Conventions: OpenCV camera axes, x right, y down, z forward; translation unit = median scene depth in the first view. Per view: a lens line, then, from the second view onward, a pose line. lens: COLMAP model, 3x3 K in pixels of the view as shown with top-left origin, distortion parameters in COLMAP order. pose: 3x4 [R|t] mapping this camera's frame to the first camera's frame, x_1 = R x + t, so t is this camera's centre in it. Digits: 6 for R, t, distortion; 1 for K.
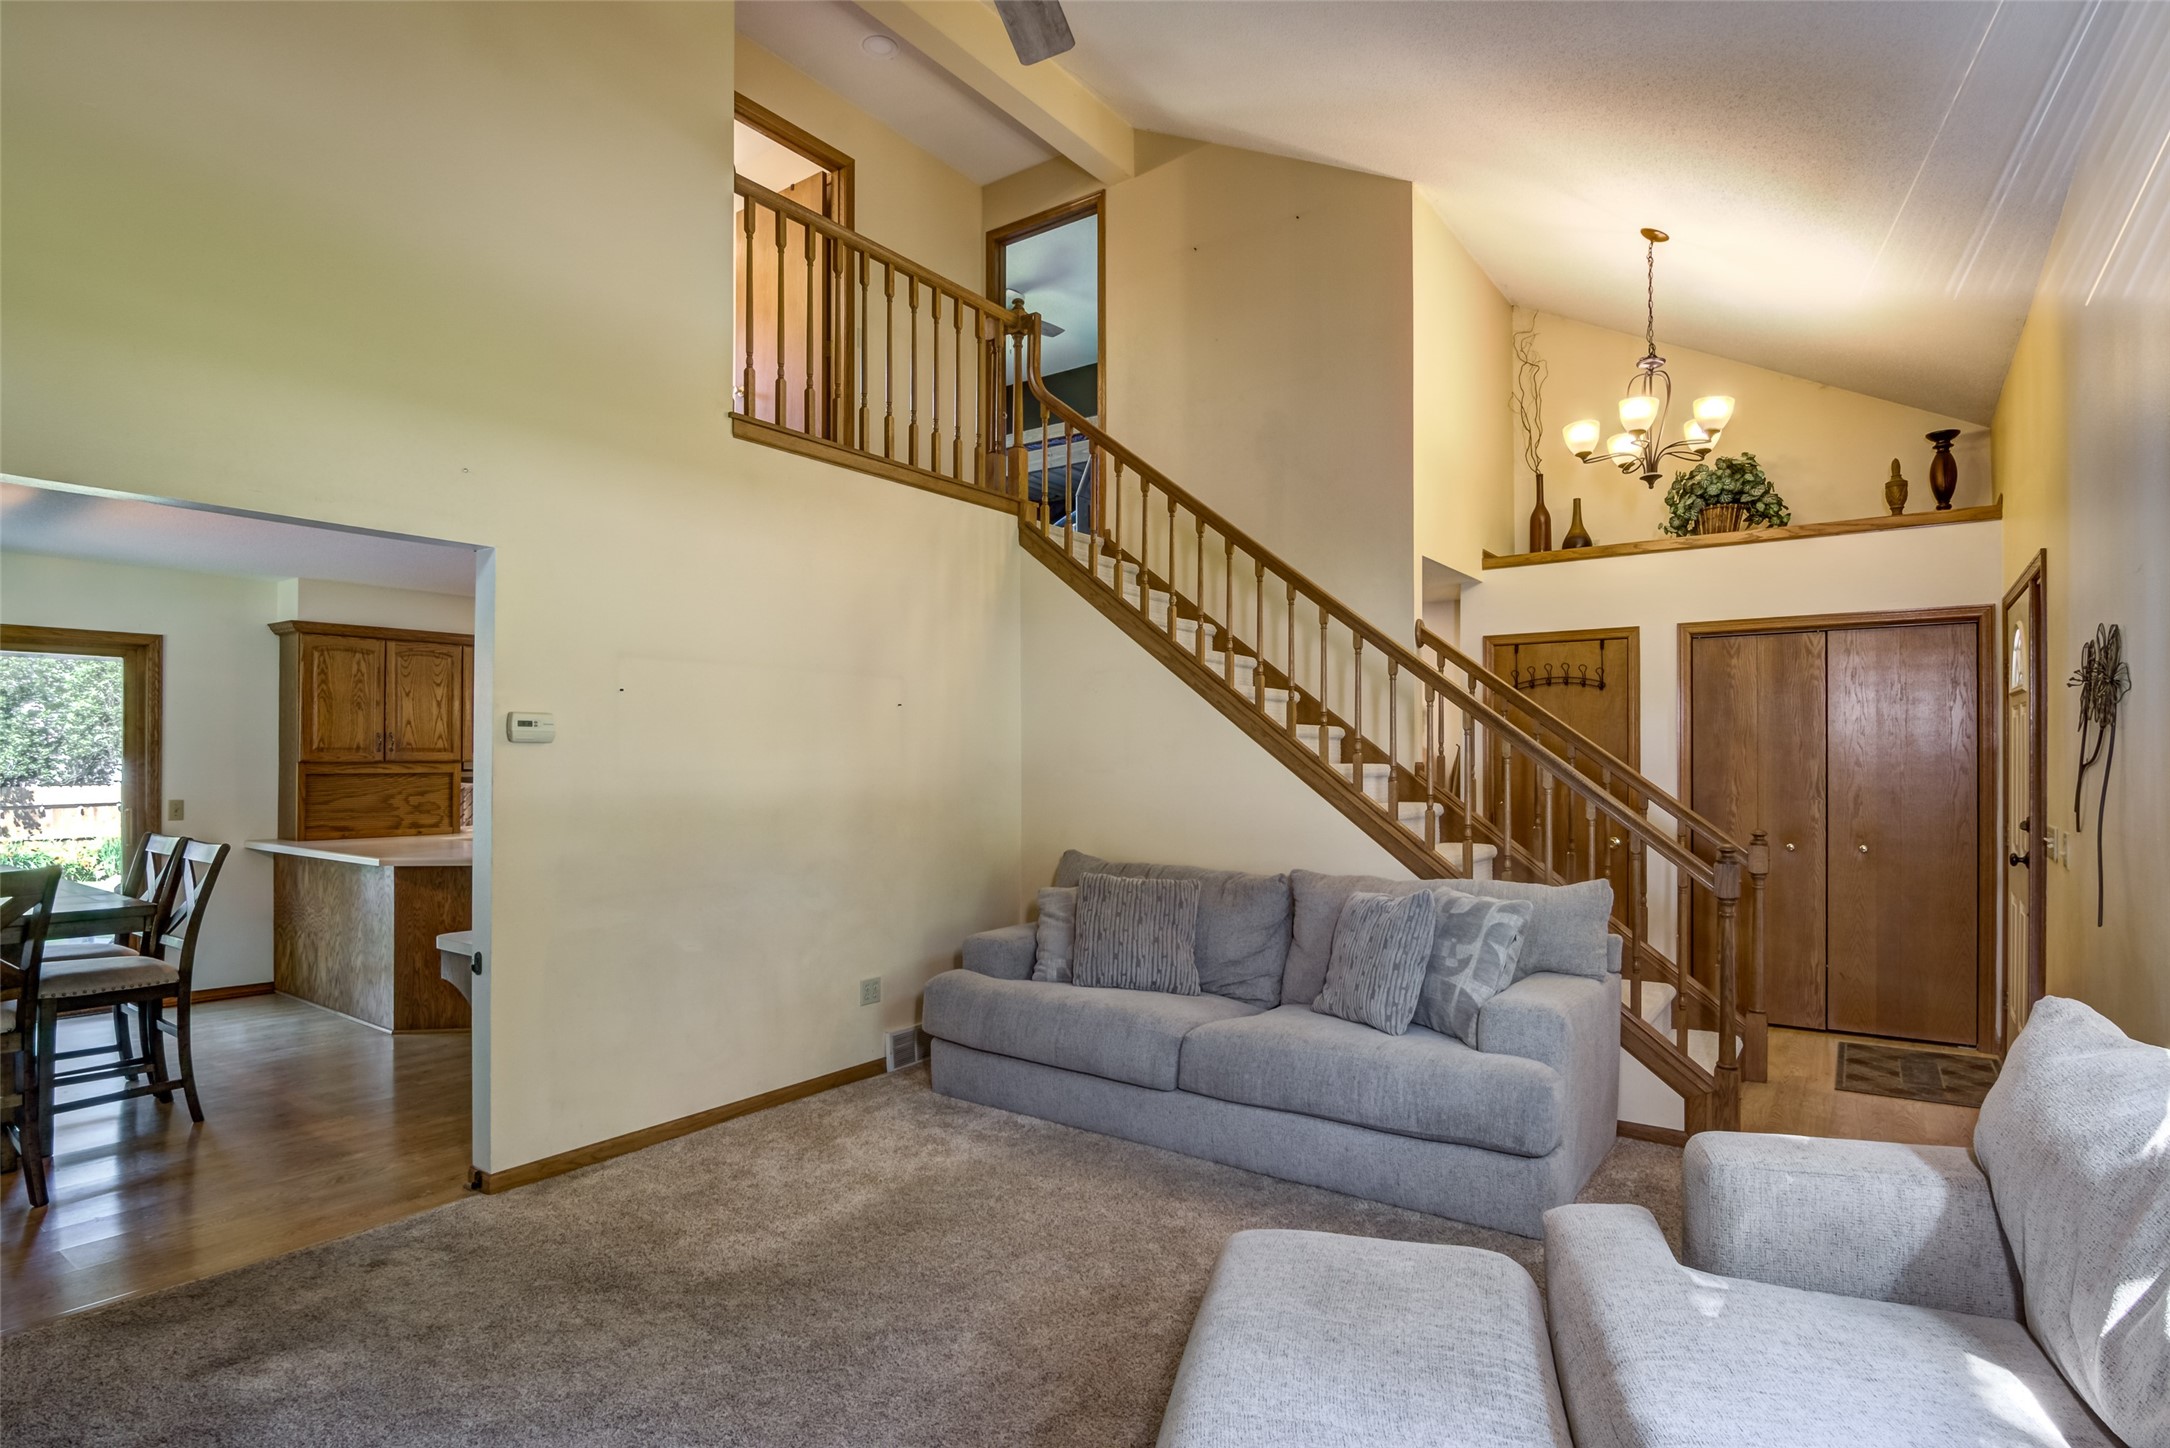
lens RADIAL K [[1097.7, 0, 1085.1], [0, 1097.7, 735.8], [0, 0, 1]] dist [-0.007047, -0.003342]
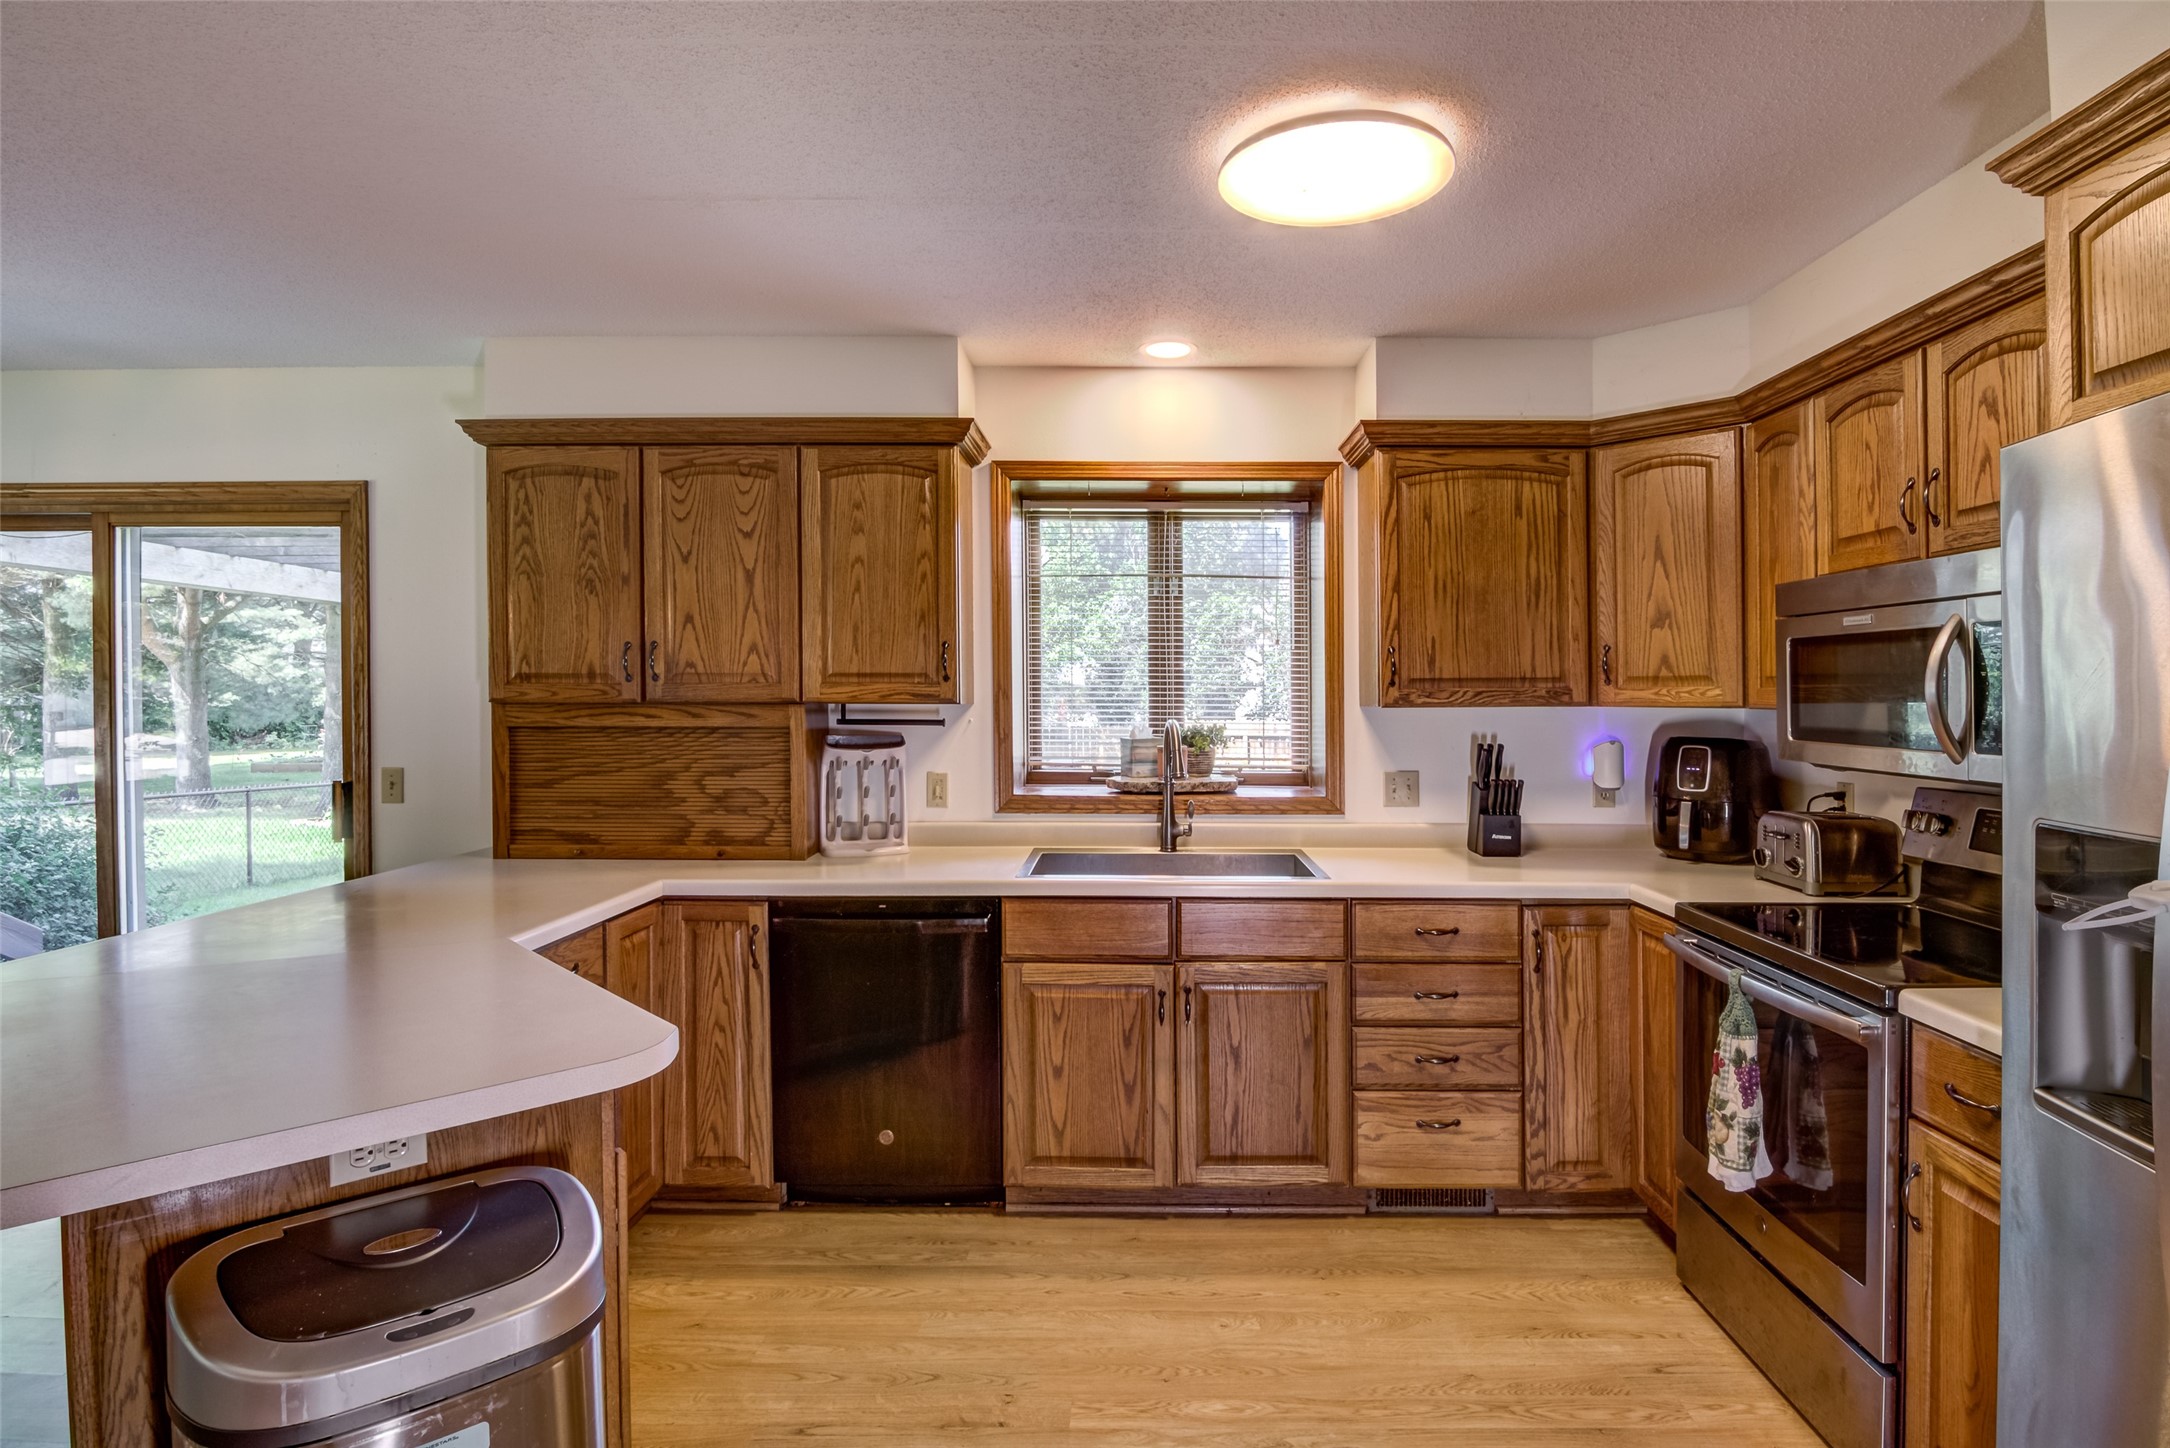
lens RADIAL K [[1097.7, 0, 1091.1], [0, 1097.7, 708.3], [0, 0, 1]] dist [-0.007047, -0.003342]
pose [[0.569399, 0.007397, -0.822028, -0.136091], [0.014478, 0.999714, 0.019024, 0.019832], [0.821934, -0.022734, 0.569129, 0.883863]]
